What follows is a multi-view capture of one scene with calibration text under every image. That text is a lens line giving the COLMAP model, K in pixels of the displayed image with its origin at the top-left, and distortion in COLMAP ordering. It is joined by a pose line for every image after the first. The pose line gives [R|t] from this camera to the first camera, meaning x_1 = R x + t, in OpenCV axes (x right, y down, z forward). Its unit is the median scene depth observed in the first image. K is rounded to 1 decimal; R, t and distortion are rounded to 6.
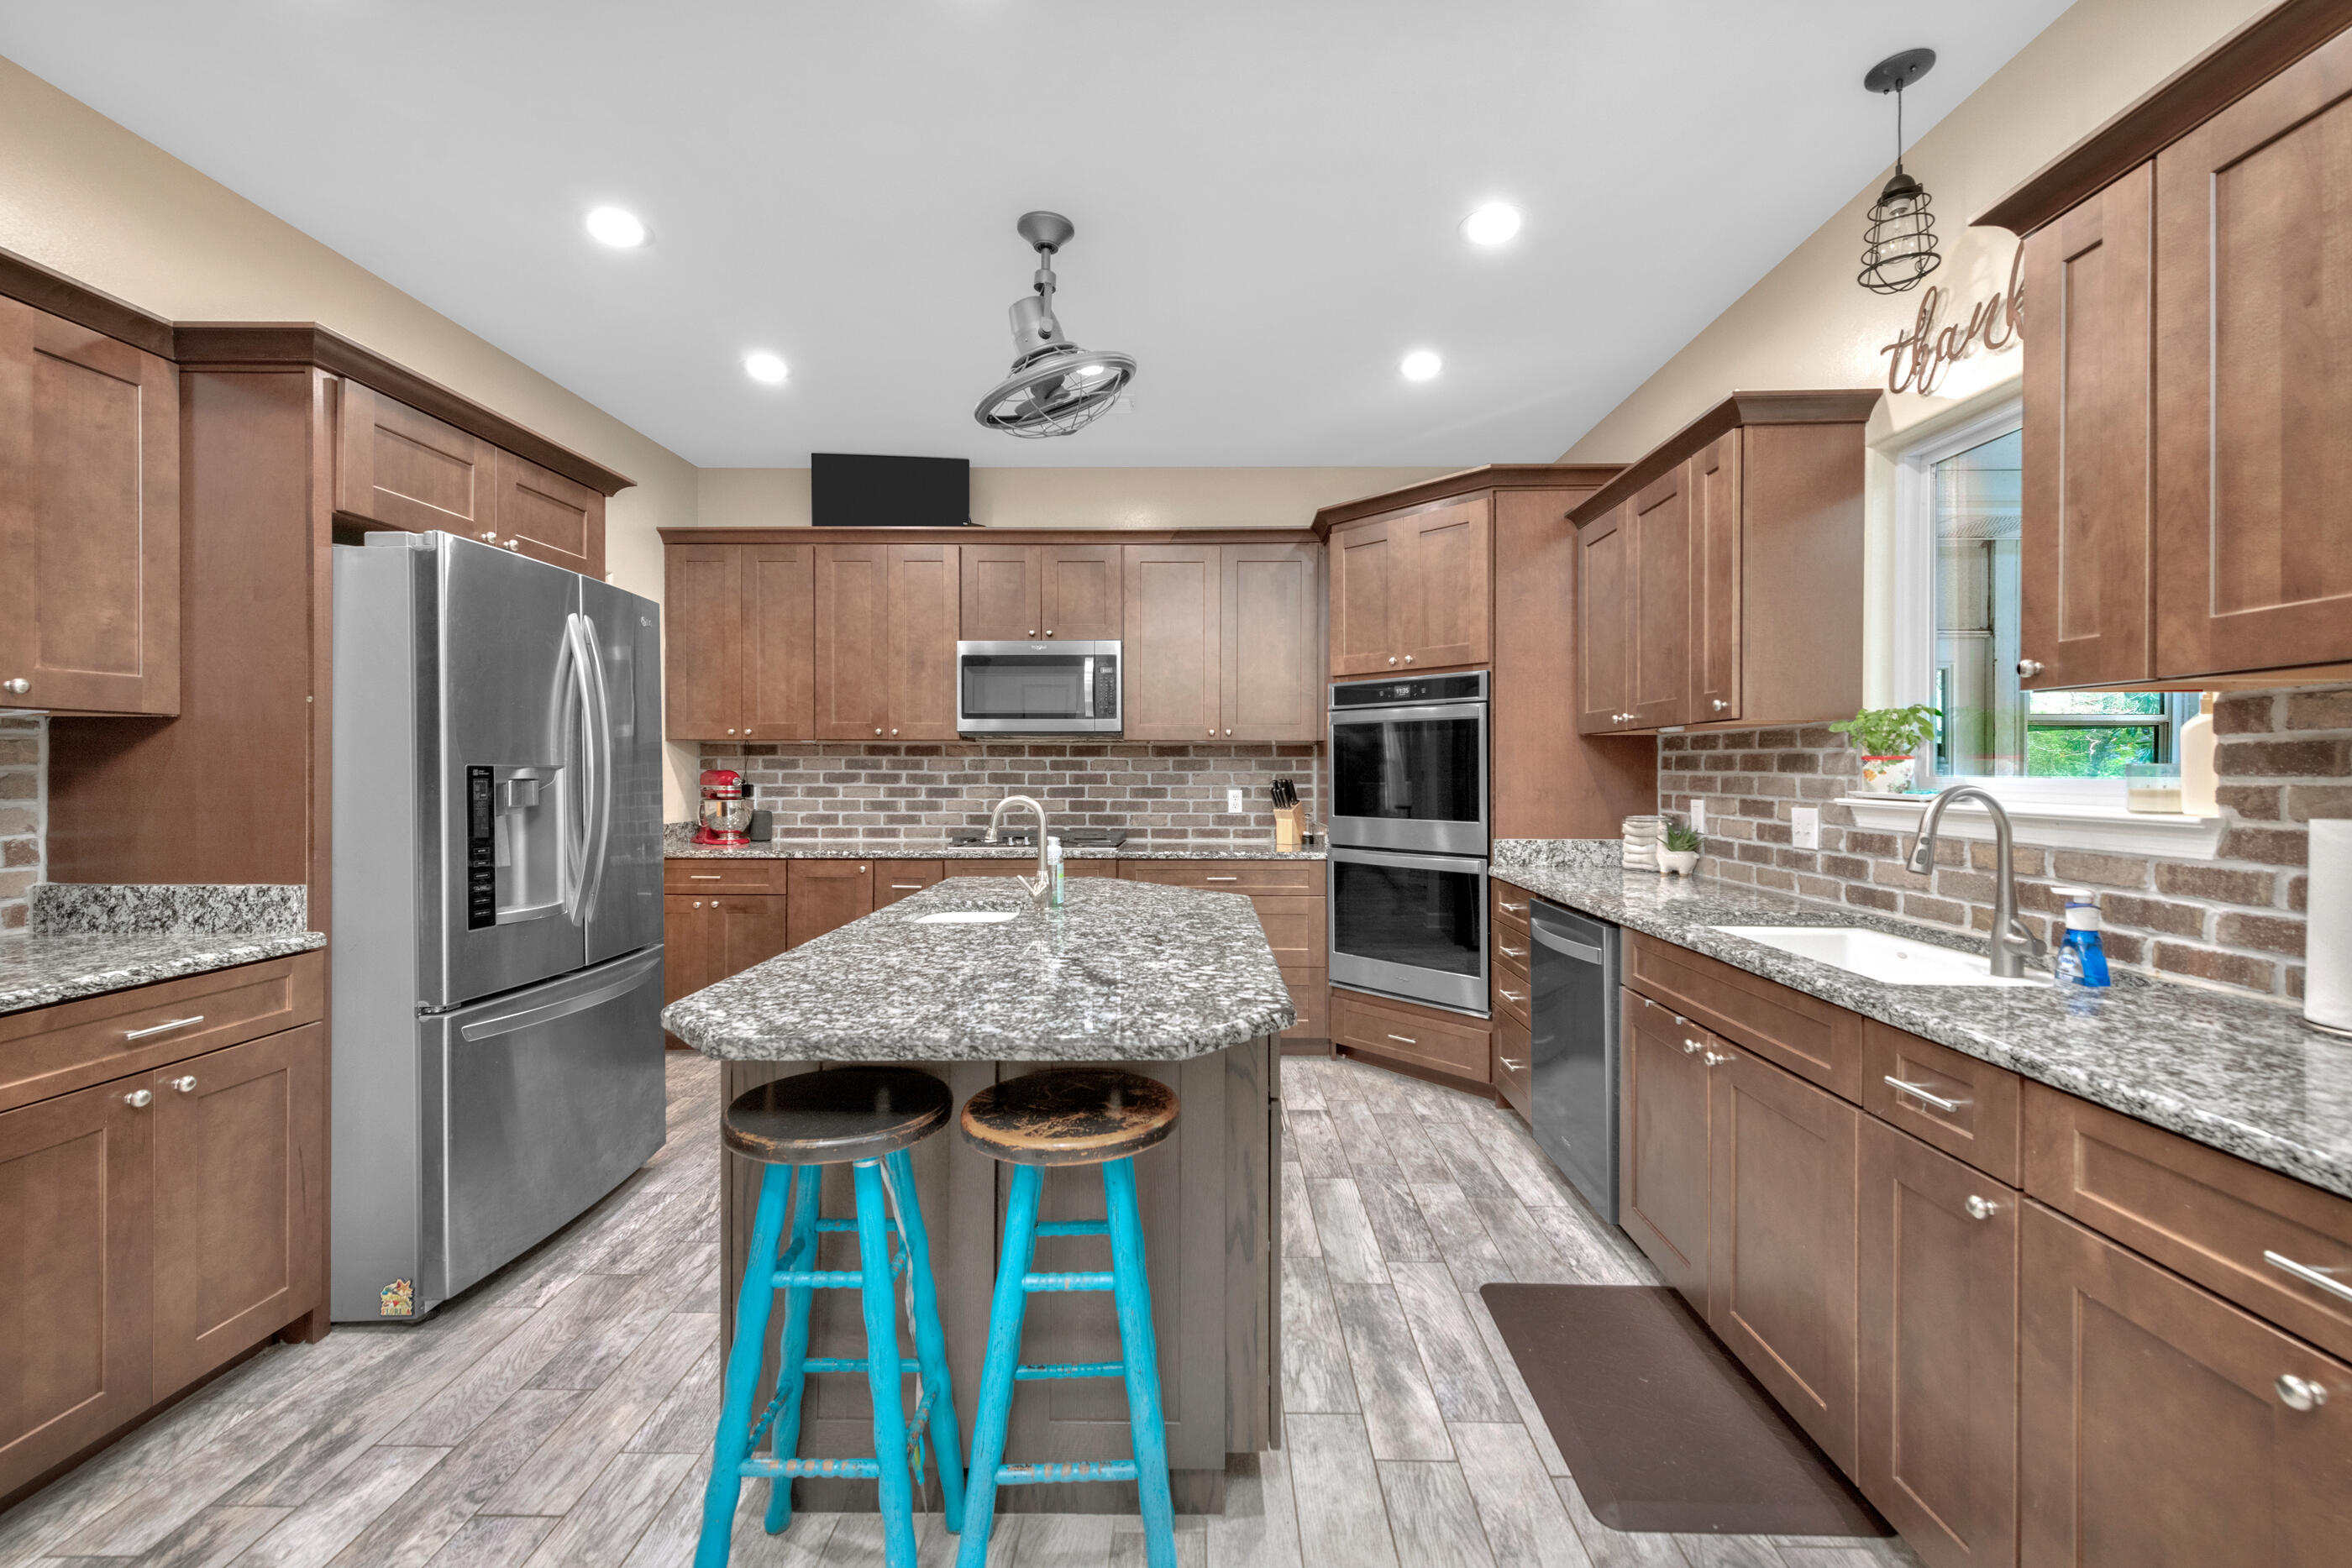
lens RADIAL K [[931.5, 0, 1183.4], [0, 931.5, 776.9], [0, 0, 1]] dist [0.011601, -0.004012]
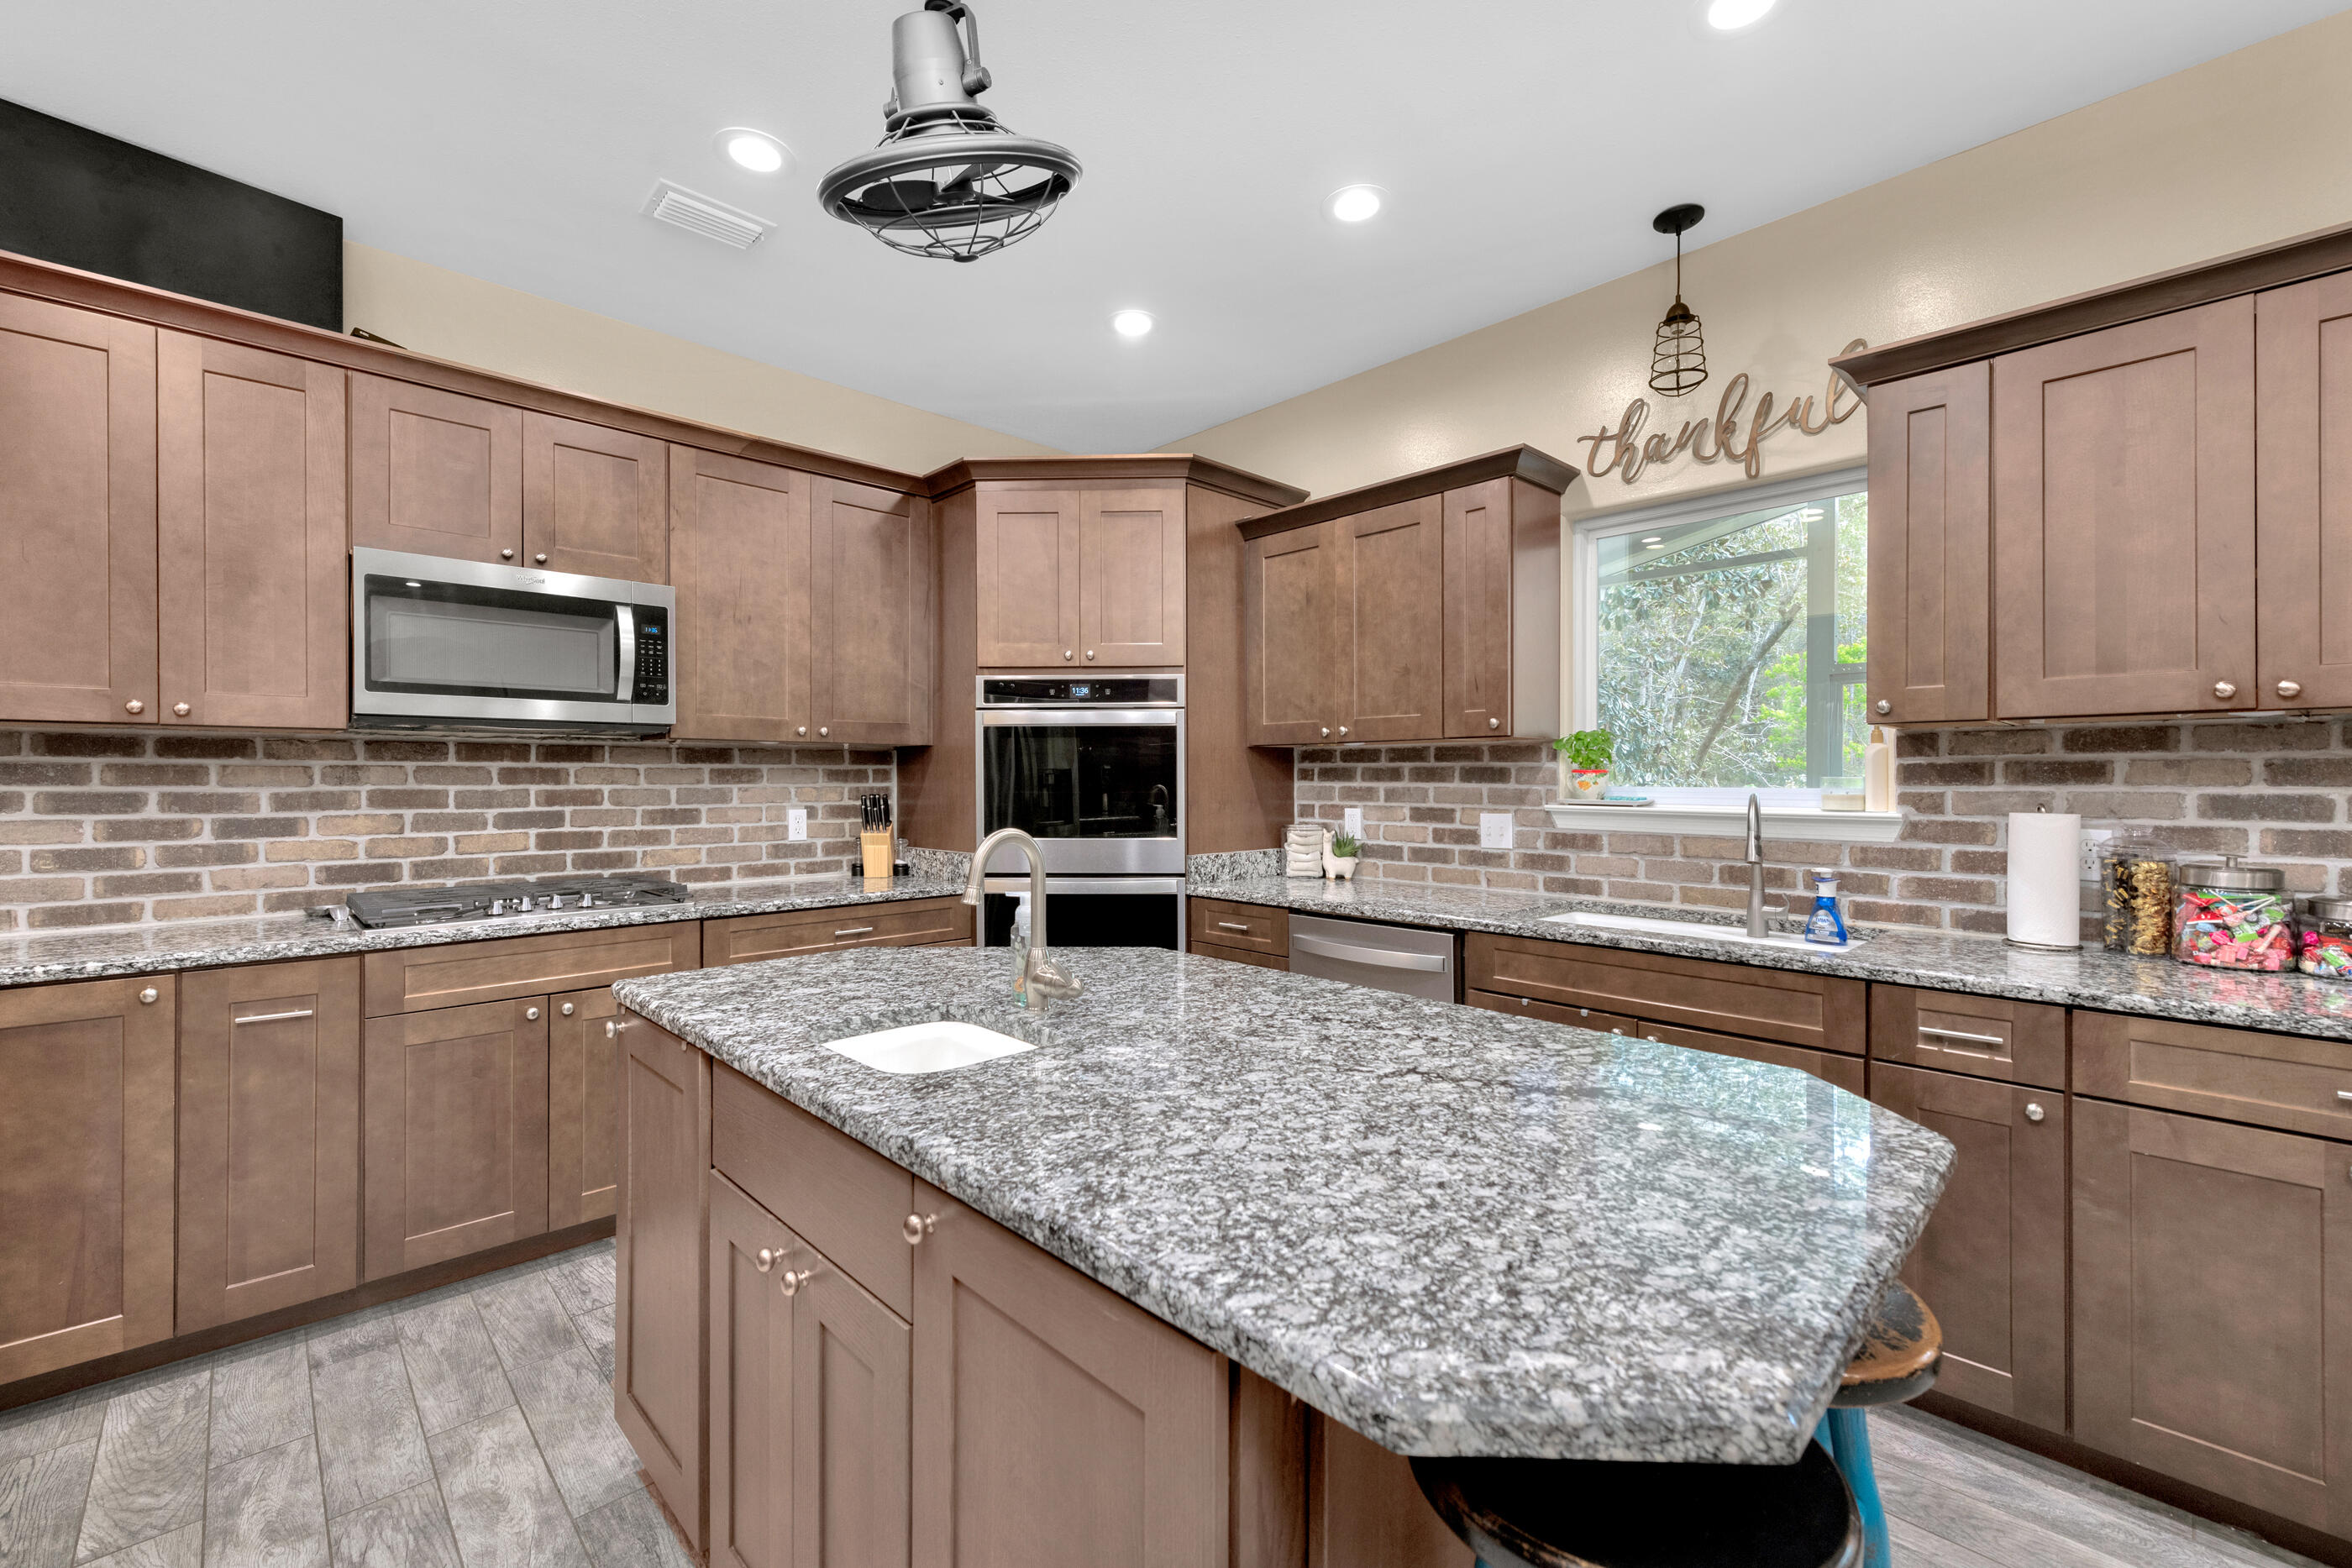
lens RADIAL K [[982.5, 0, 1181.8], [0, 982.5, 784.7], [0, 0, 1]] dist [-0.005612, 0.002794]
pose [[0.717915, -0.007586, 0.696089, -0.355632], [0.007662, 0.999966, 0.002995, -0.007087], [-0.696089, 0.003183, 0.717949, 0.301439]]
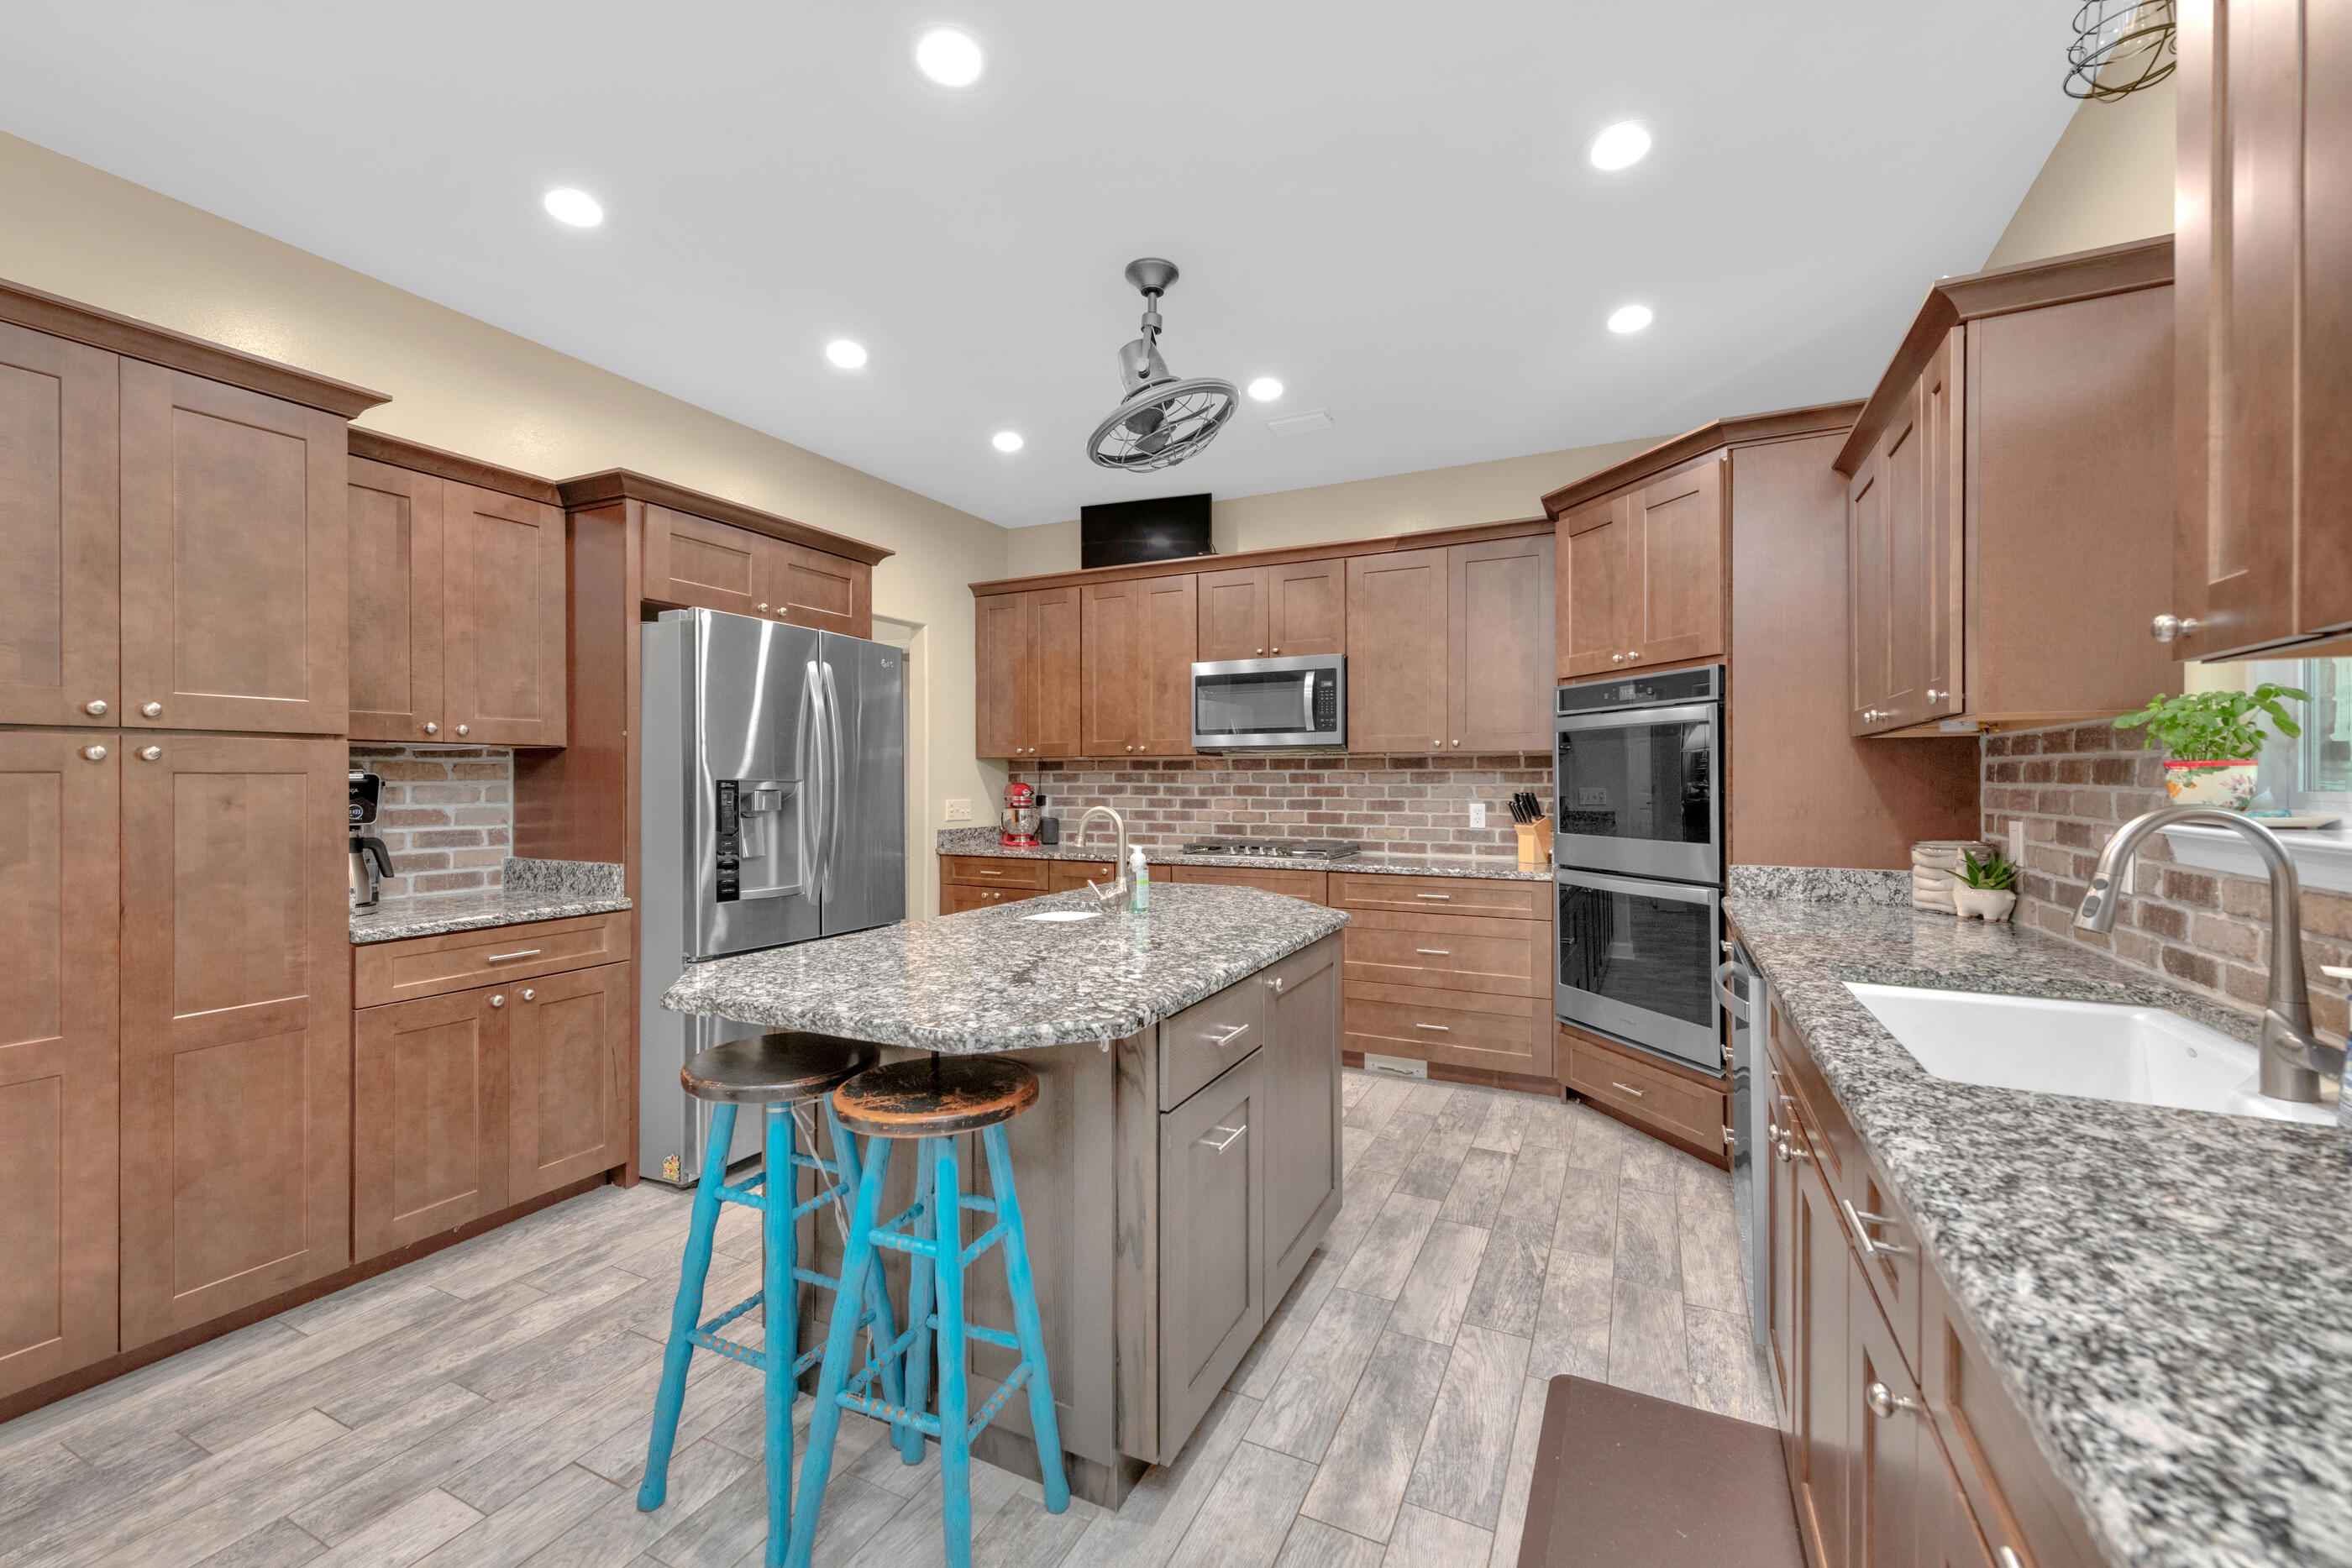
lens RADIAL K [[931.5, 0, 1194.2], [0, 931.5, 782.8], [0, 0, 1]] dist [0.011601, -0.004012]
pose [[0.908352, -0.001112, -0.418205, 0.248590], [-0.001863, 0.999976, -0.006705, -0.000199], [0.418203, 0.006870, 0.908328, 0.042648]]
